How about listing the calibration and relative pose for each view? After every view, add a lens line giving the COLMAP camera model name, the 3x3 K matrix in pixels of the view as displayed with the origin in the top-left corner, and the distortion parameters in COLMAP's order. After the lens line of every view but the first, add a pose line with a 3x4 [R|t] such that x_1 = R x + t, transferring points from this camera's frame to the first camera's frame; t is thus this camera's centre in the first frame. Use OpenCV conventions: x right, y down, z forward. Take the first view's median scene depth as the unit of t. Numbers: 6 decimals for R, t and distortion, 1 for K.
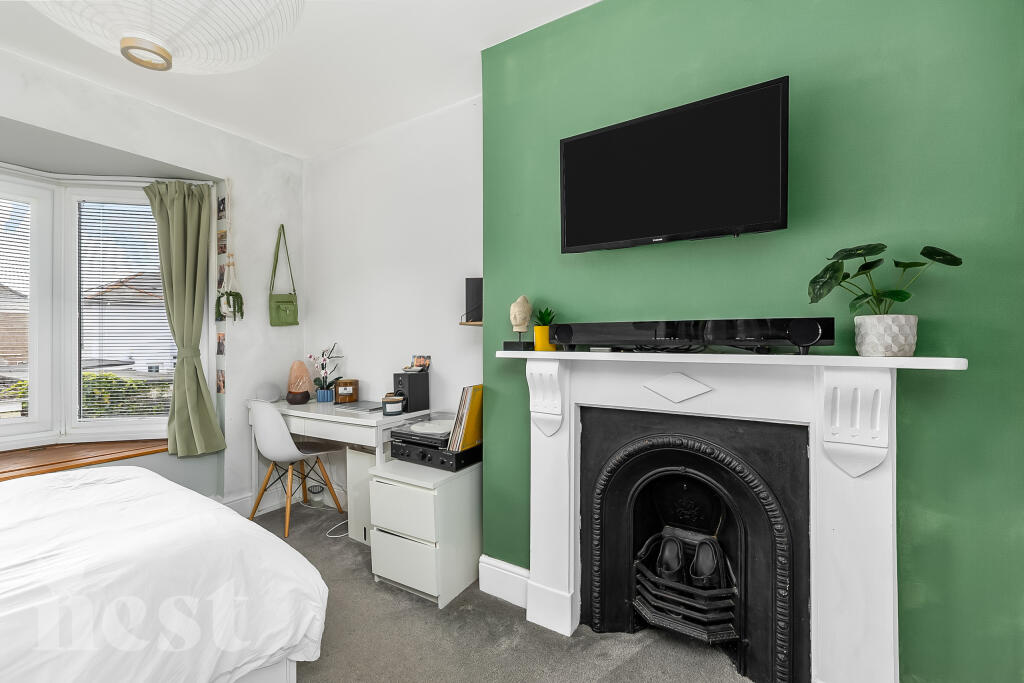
lens RADIAL K [[432.9, 0, 507.5], [0, 432.9, 339.7], [0, 0, 1]] dist [-0.002133, 0.000135]
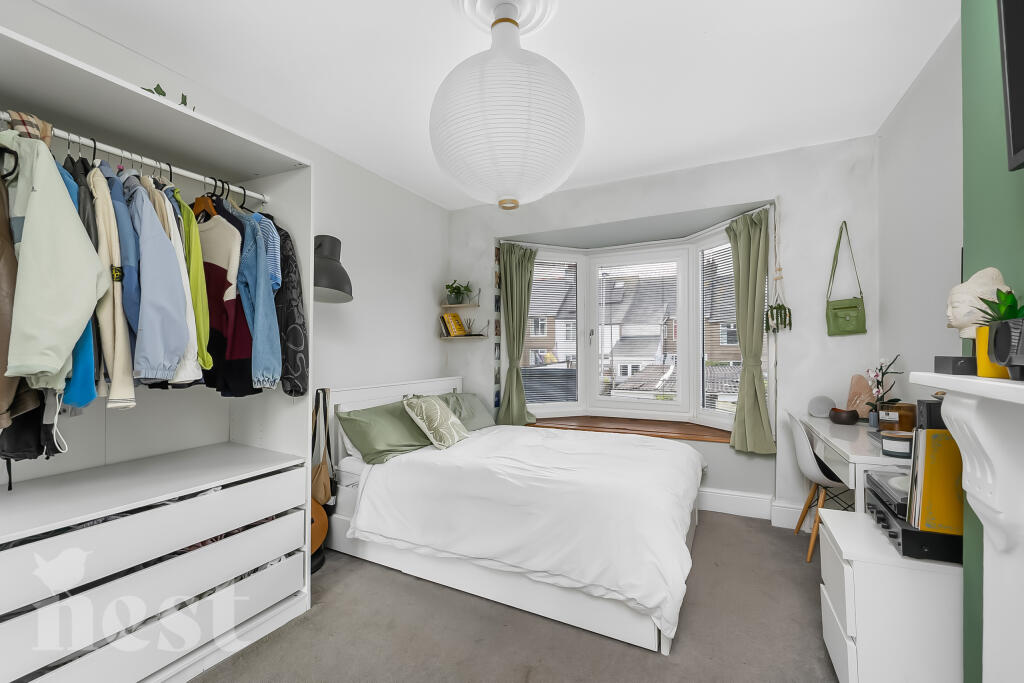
lens RADIAL K [[432.9, 0, 507.3], [0, 432.9, 347.6], [0, 0, 1]] dist [-0.002133, 0.000135]
pose [[0.089890, -0.006659, -0.995929, 0.337411], [0.005344, 0.999966, -0.006203, -0.004533], [0.995937, -0.004764, 0.089923, 0.252529]]
